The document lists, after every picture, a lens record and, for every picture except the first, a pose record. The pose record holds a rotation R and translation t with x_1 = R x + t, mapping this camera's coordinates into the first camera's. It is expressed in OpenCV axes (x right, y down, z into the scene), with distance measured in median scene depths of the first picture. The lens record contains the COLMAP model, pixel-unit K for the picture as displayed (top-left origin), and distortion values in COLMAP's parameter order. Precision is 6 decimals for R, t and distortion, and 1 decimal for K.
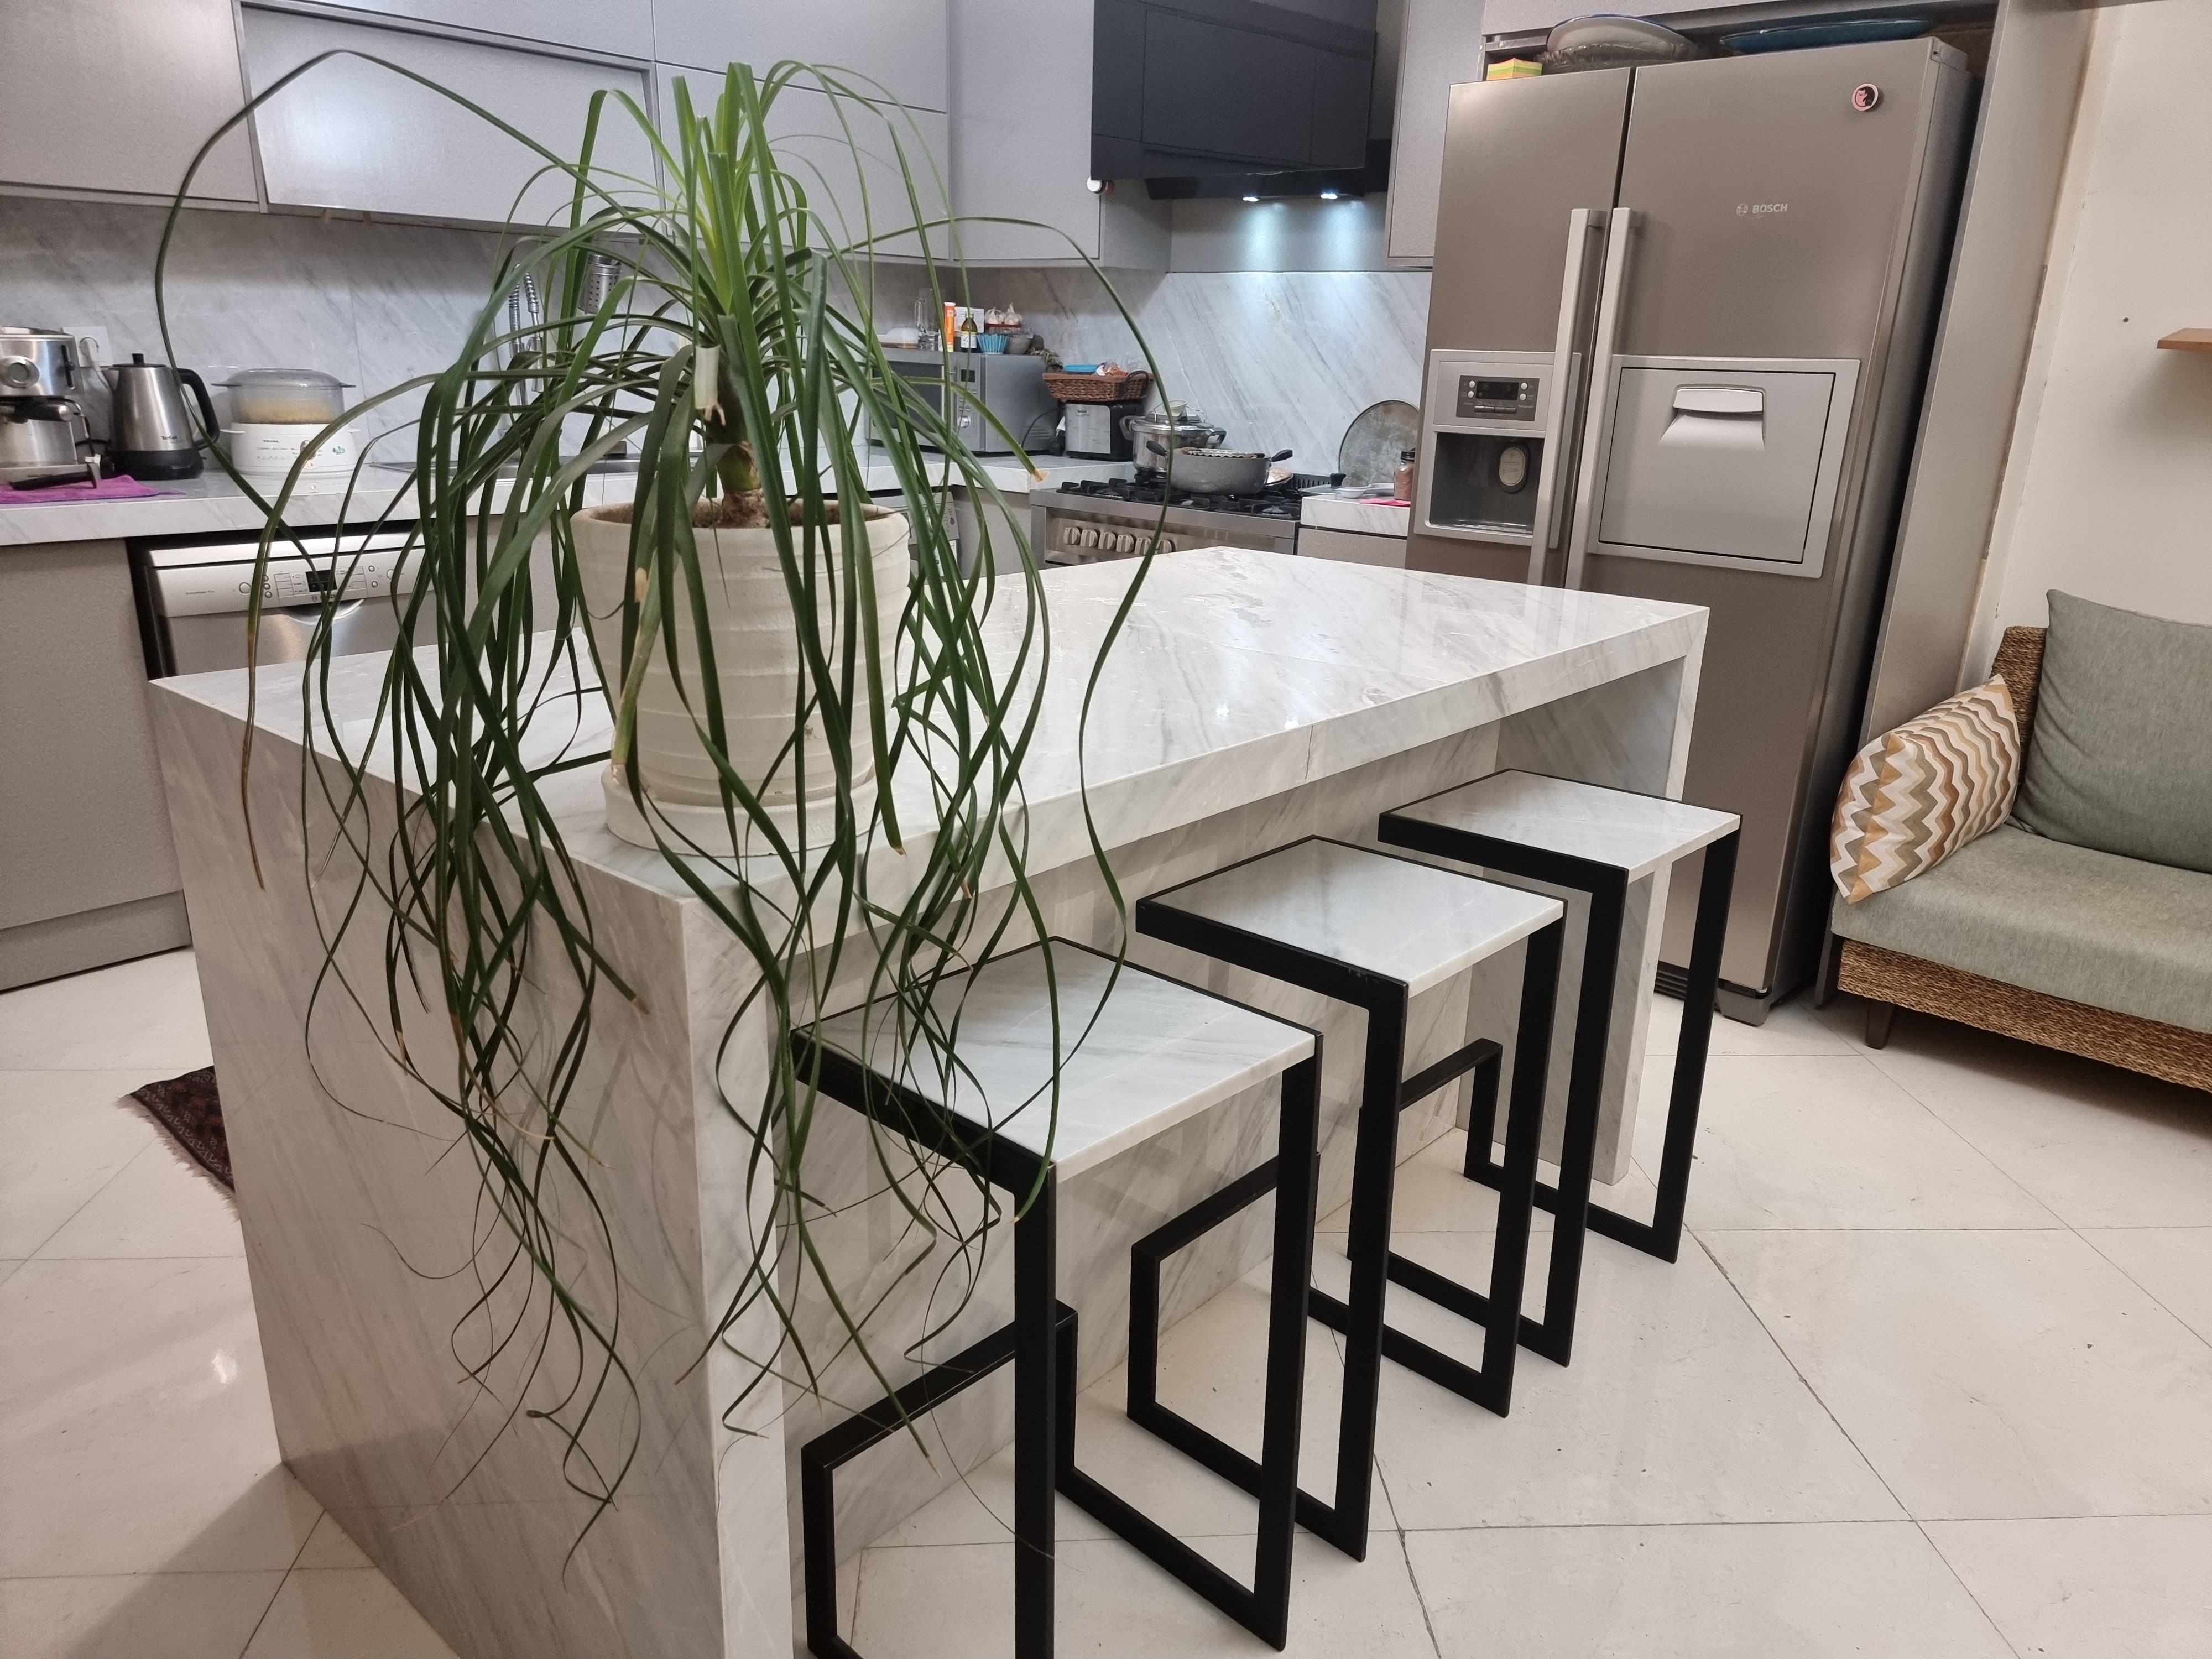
lens RADIAL K [[1647.4, 0, 1106.0], [0, 1647.4, 829.5], [0, 0, 1]] dist [0.084247, -0.092081]
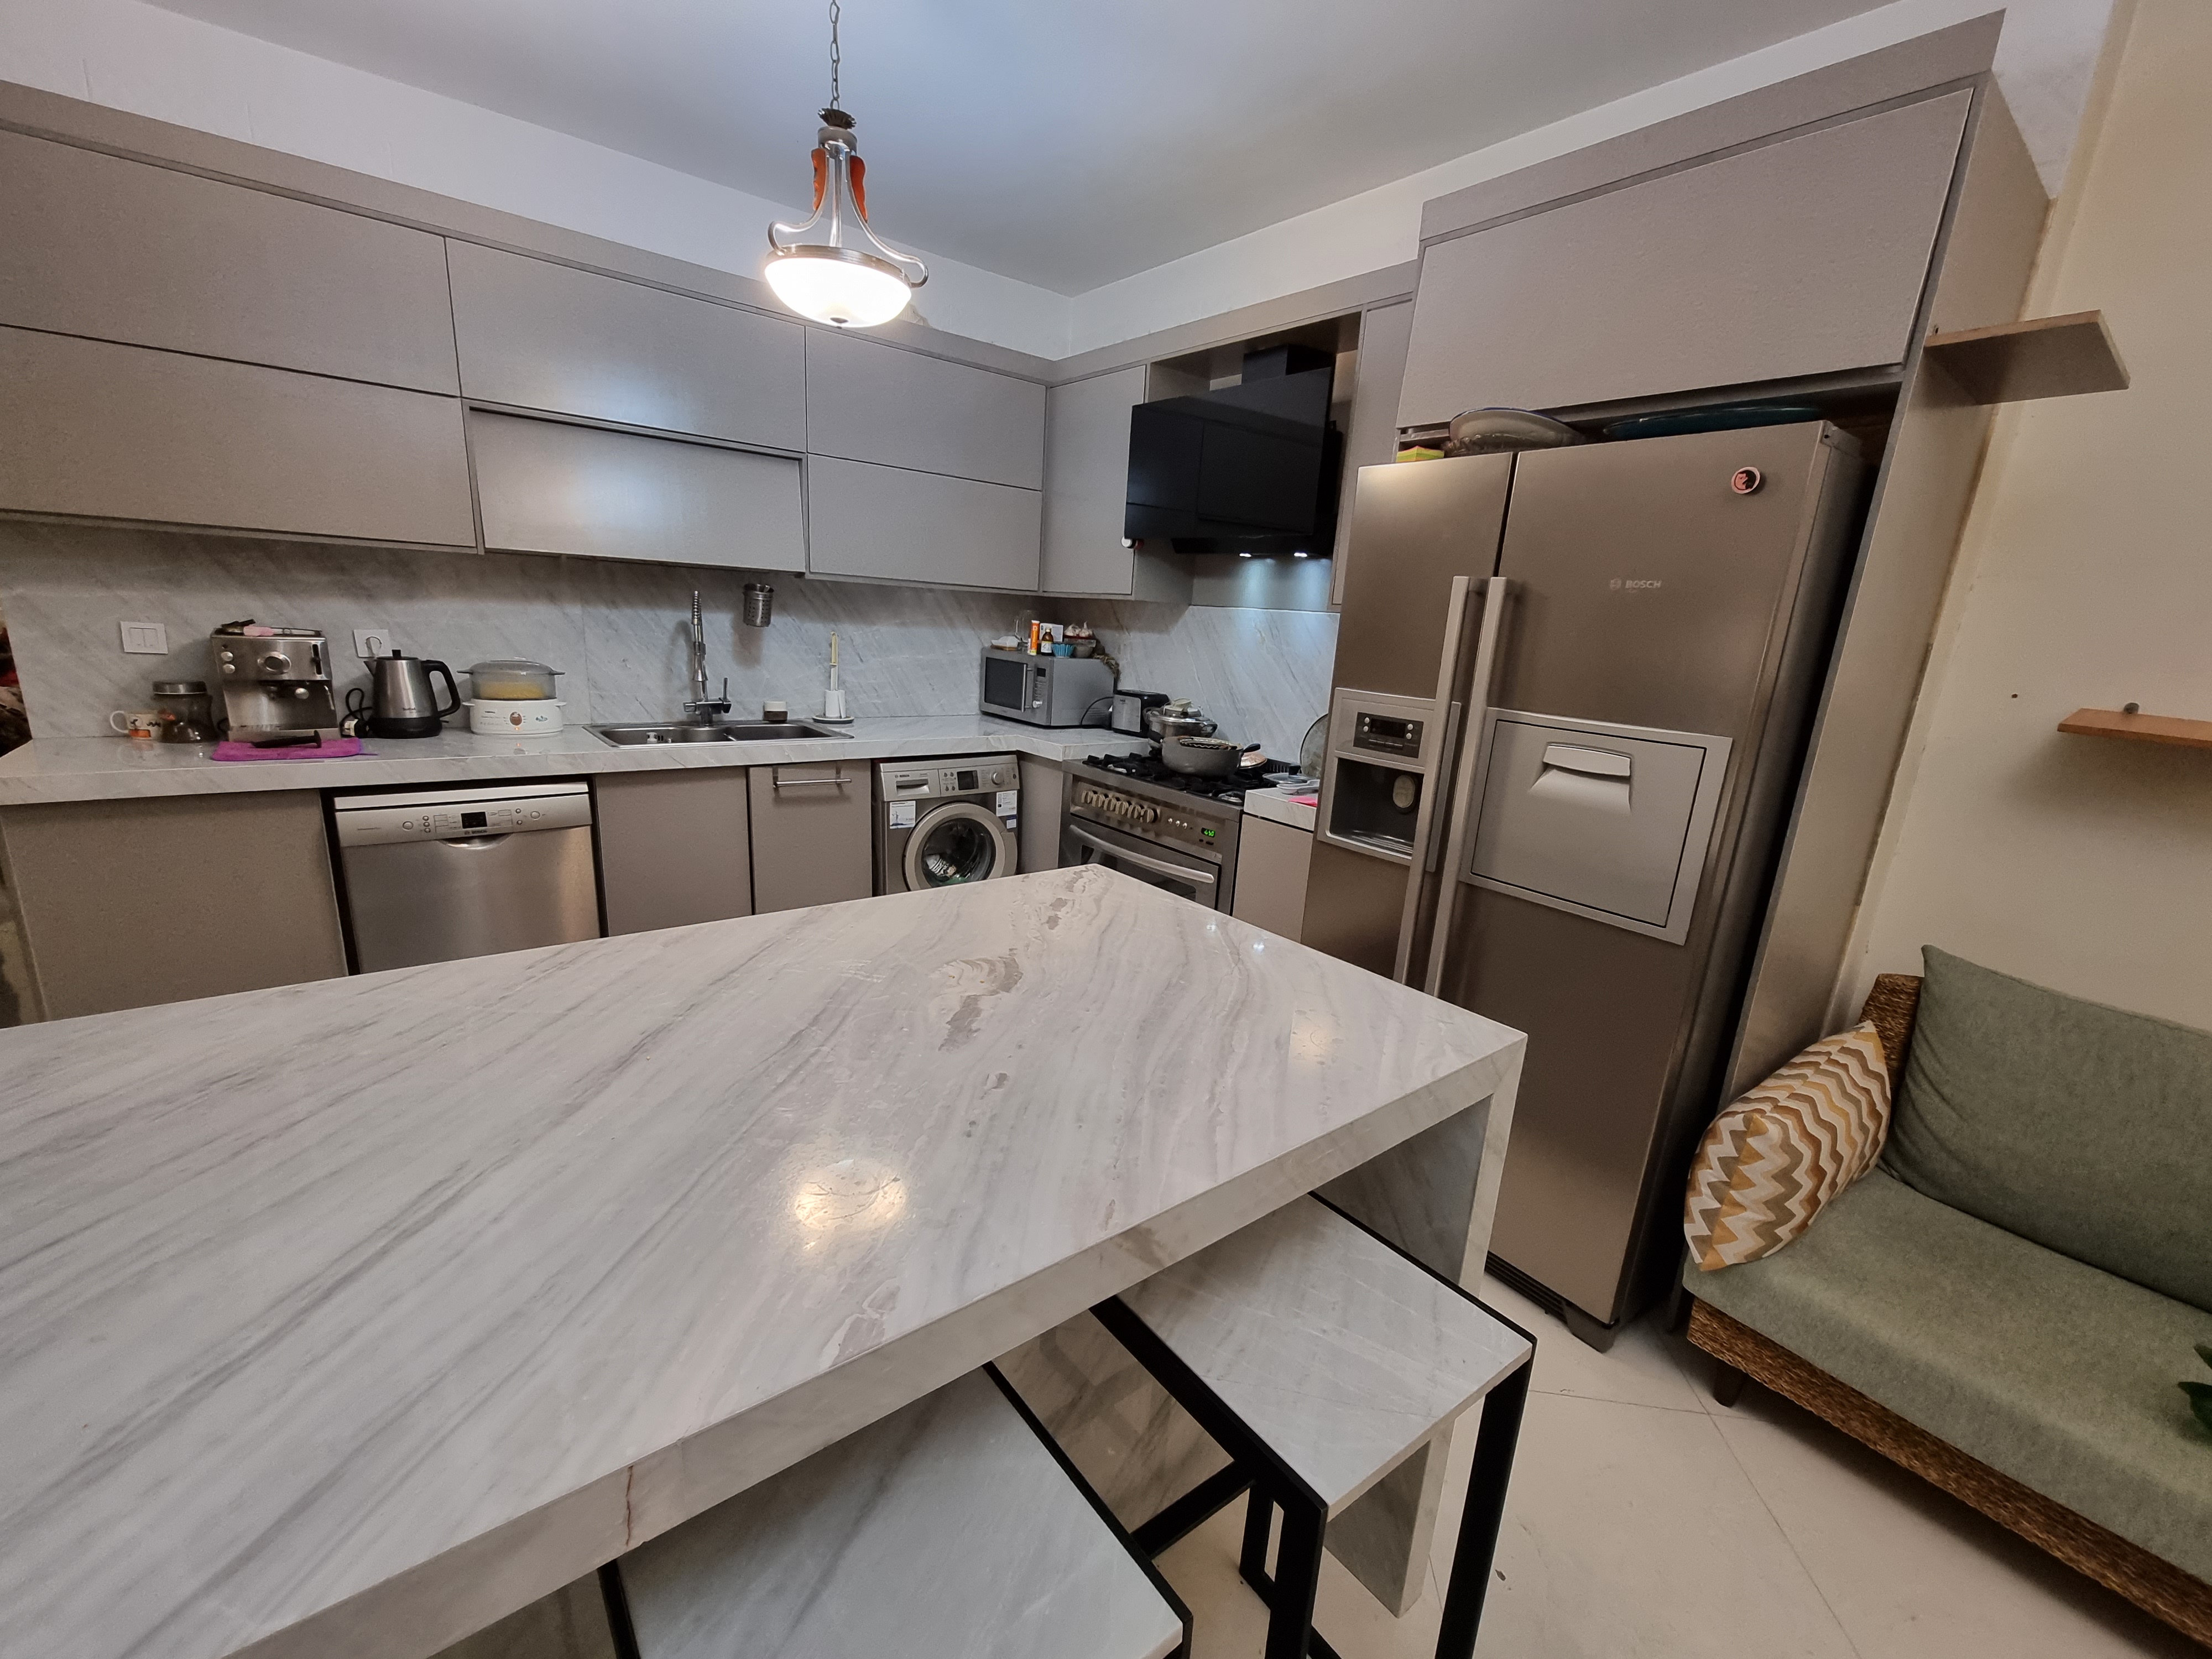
lens RADIAL K [[943.1, 0, 1106.0], [0, 943.1, 829.5], [0, 0, 1]] dist [-0.003662, 0.000074]
pose [[0.982064, 0.073487, -0.173636, 0.161795], [-0.085339, 0.994433, -0.061803, -0.138410], [0.168128, 0.075513, 0.982869, 0.341606]]
